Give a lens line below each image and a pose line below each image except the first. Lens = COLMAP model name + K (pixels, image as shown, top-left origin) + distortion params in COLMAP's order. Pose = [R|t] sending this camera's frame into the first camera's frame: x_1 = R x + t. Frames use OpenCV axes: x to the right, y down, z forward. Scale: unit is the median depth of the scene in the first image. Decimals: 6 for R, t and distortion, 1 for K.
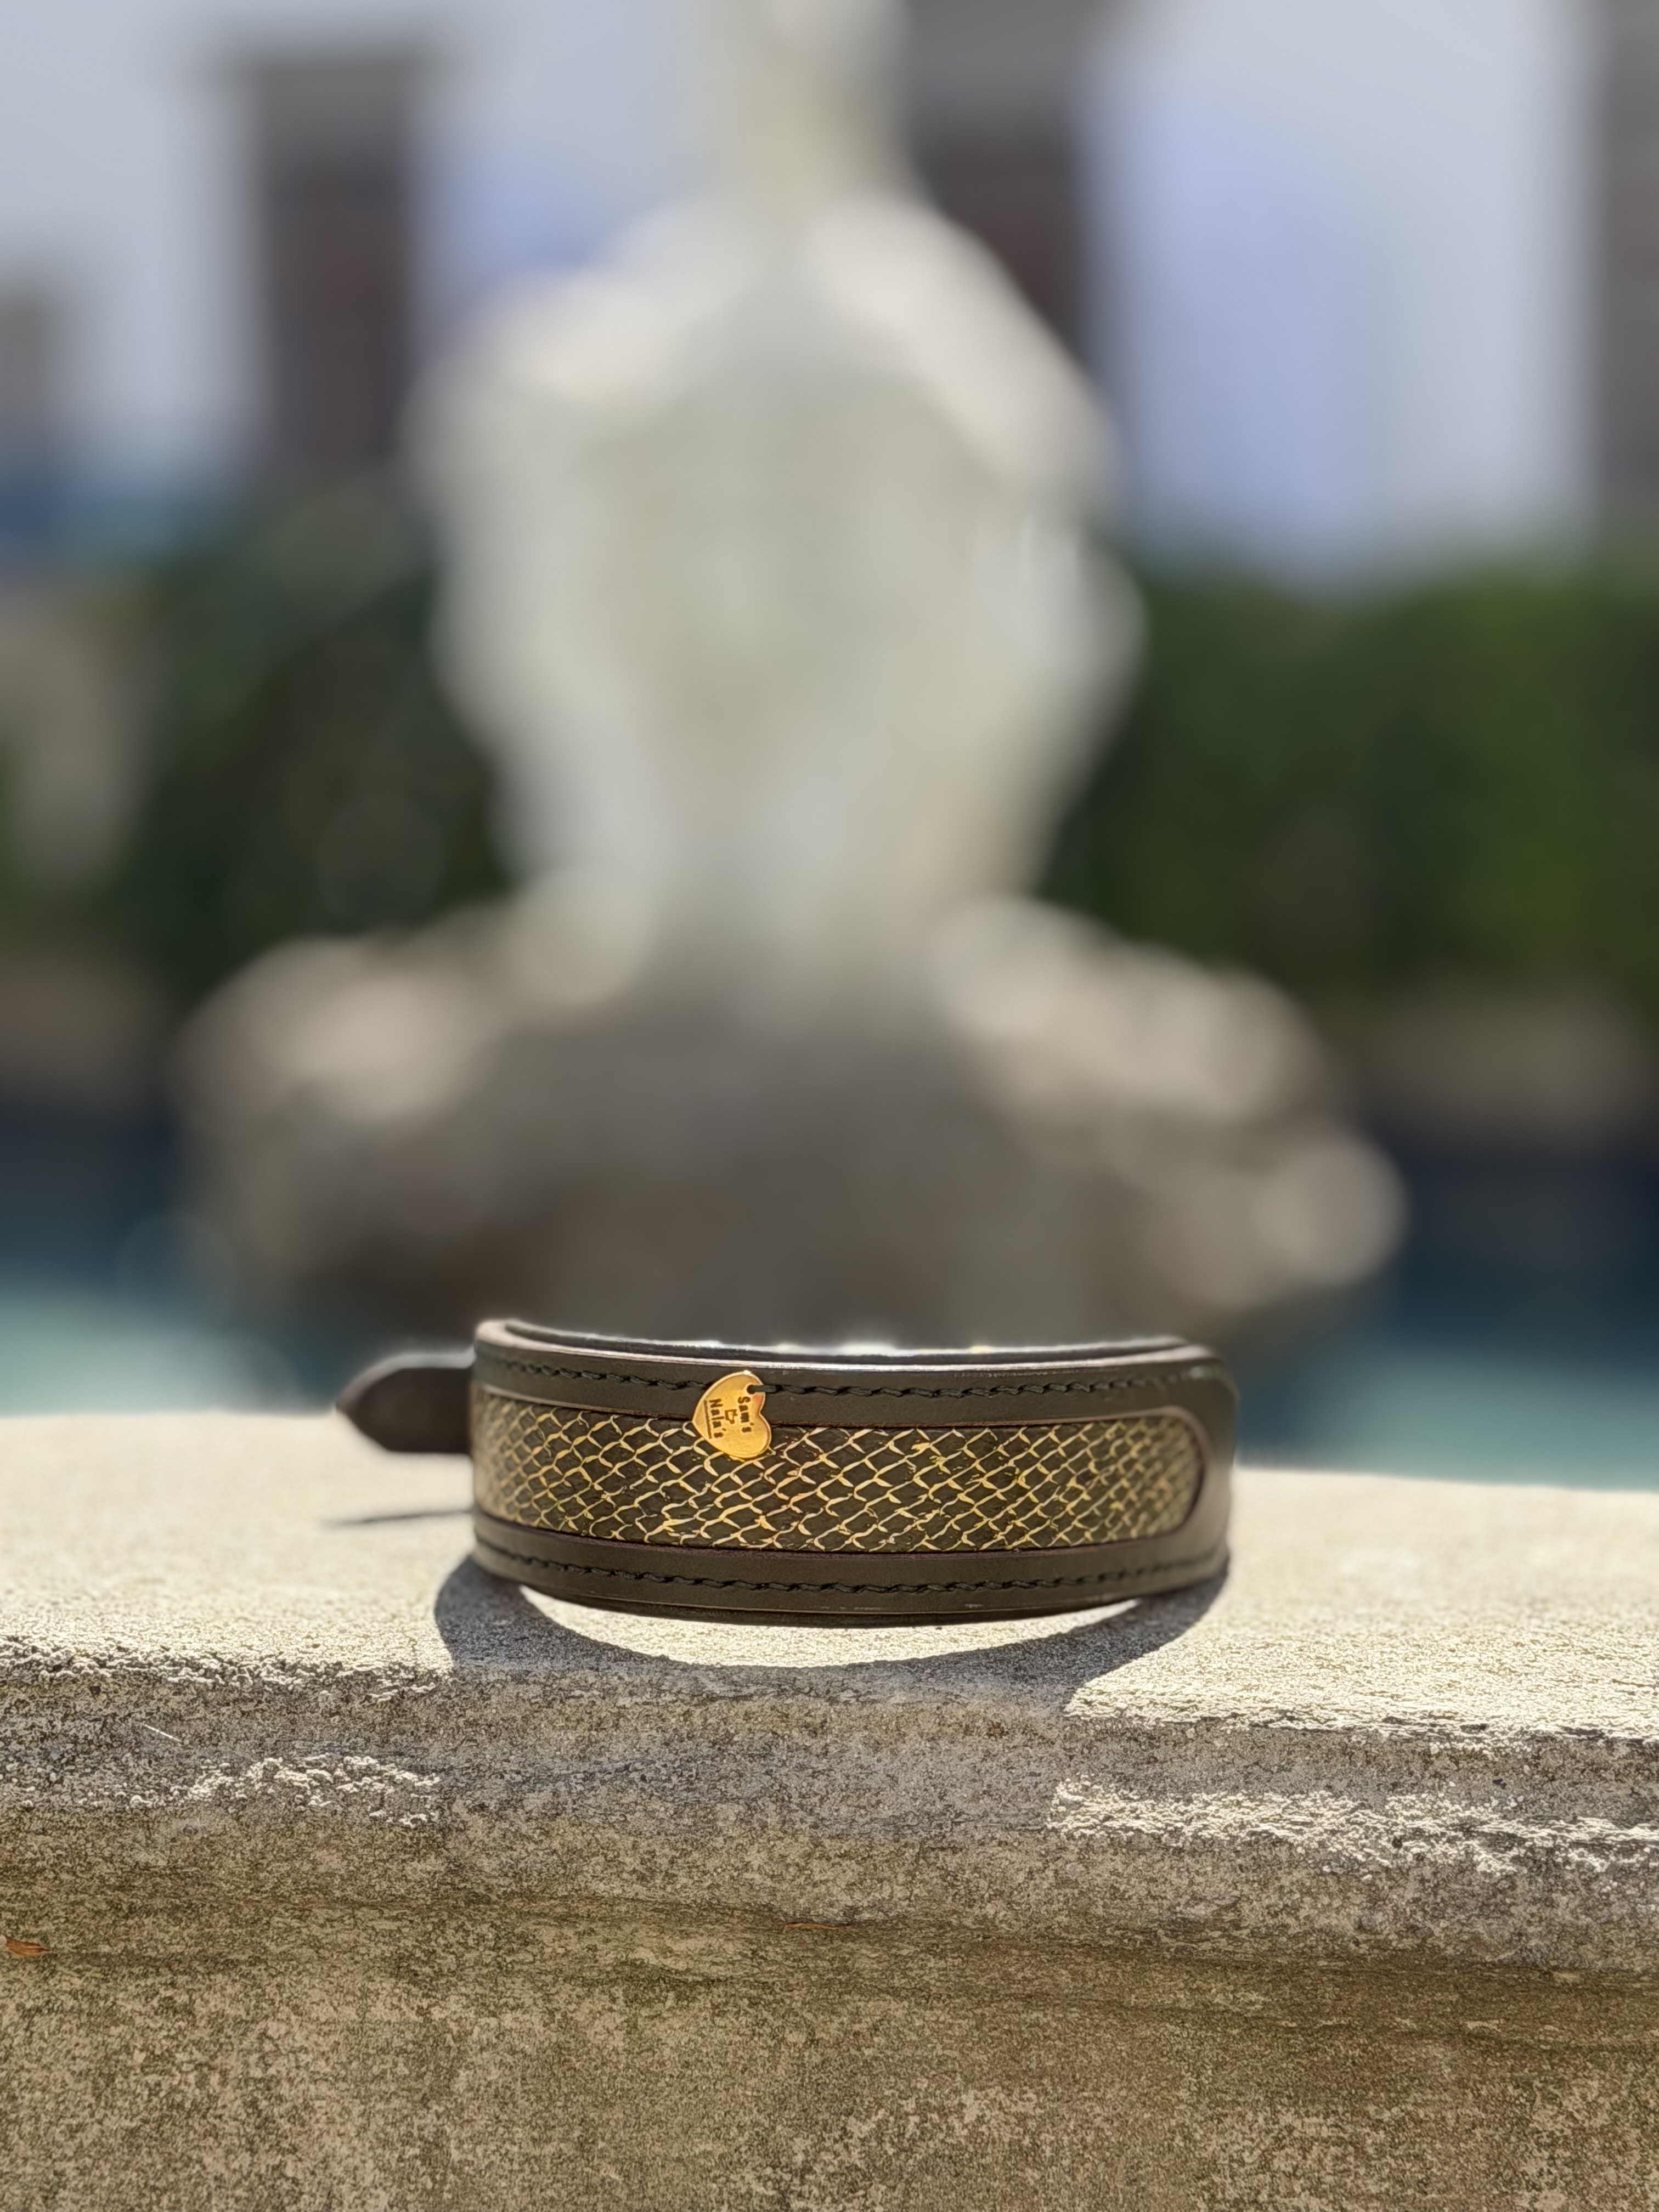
lens RADIAL K [[4299.9, 0, 783.8], [0, 4299.9, 1118.9], [0, 0, 1]] dist [0.100267, 0.000000]
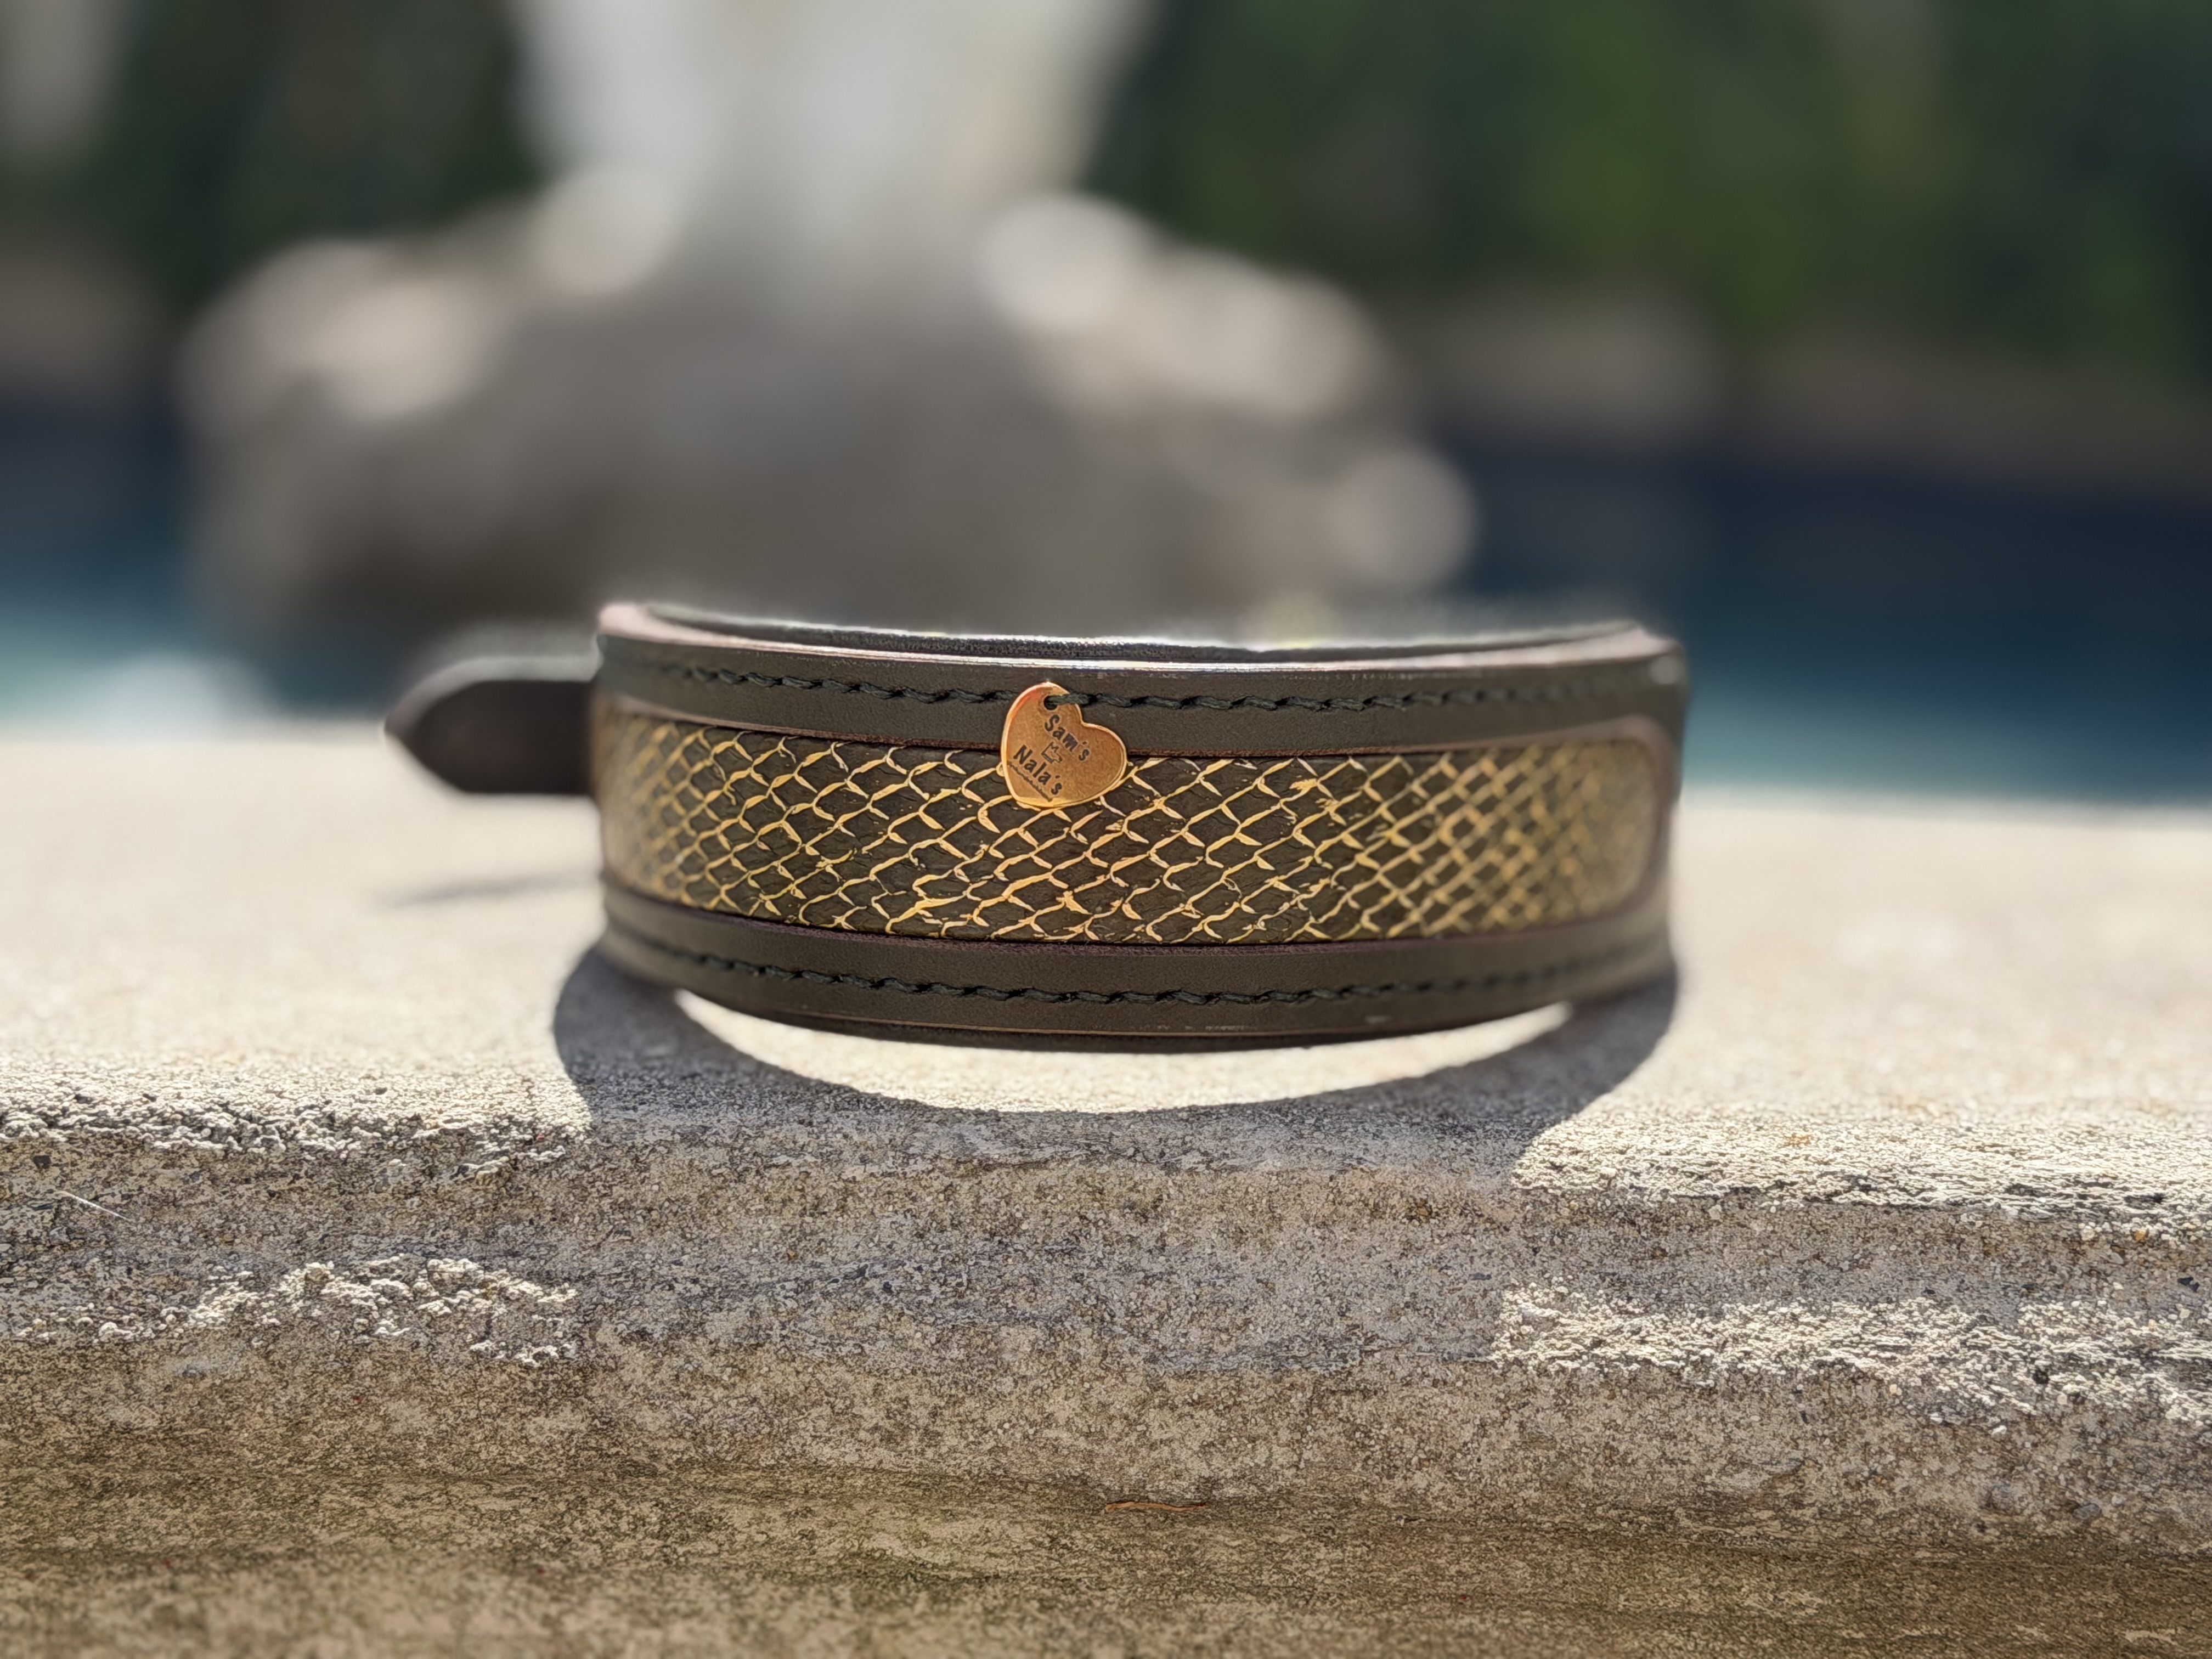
lens RADIAL K [[4299.9, 0, 1091.1], [0, 4299.9, 838.4], [0, 0, 1]] dist [0.100267, 0.000000]
pose [[0.997778, -0.008796, 0.066038, -0.044235], [0.002598, 0.995629, 0.093362, 0.022719], [-0.066571, -0.092983, 0.993440, 0.347231]]
